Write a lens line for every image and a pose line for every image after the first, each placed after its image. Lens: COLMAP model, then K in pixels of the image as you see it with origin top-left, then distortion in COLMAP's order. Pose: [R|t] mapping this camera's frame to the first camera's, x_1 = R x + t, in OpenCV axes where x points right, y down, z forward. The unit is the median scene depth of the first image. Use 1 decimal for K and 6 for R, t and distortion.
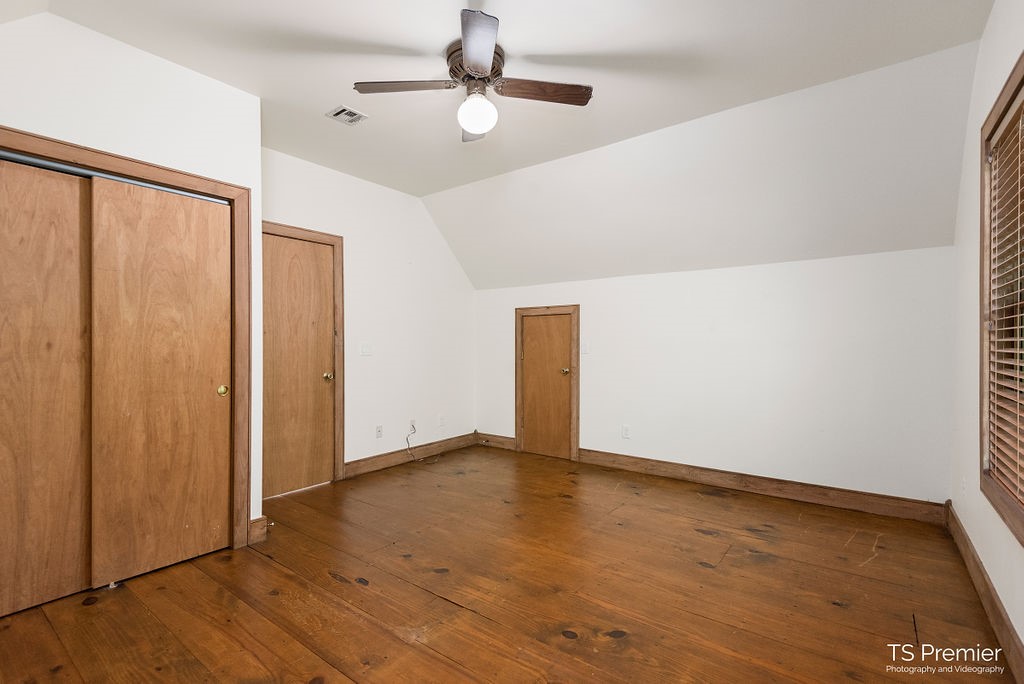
lens RADIAL K [[473.6, 0, 497.3], [0, 473.6, 341.9], [0, 0, 1]] dist [0.013037, -0.000812]
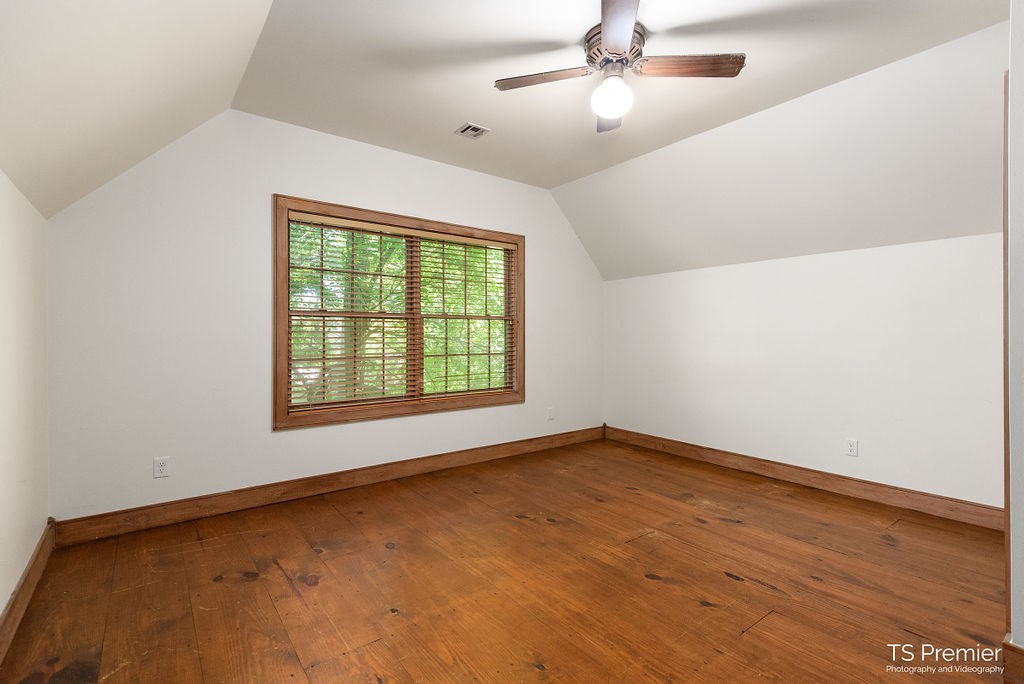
lens RADIAL K [[473.6, 0, 497.3], [0, 473.6, 341.9], [0, 0, 1]] dist [0.013037, -0.000812]
pose [[-0.964629, -0.003932, 0.263581, -0.068805], [-0.000148, 0.999897, 0.014376, 0.002345], [-0.263610, 0.013829, -0.964530, 2.030354]]
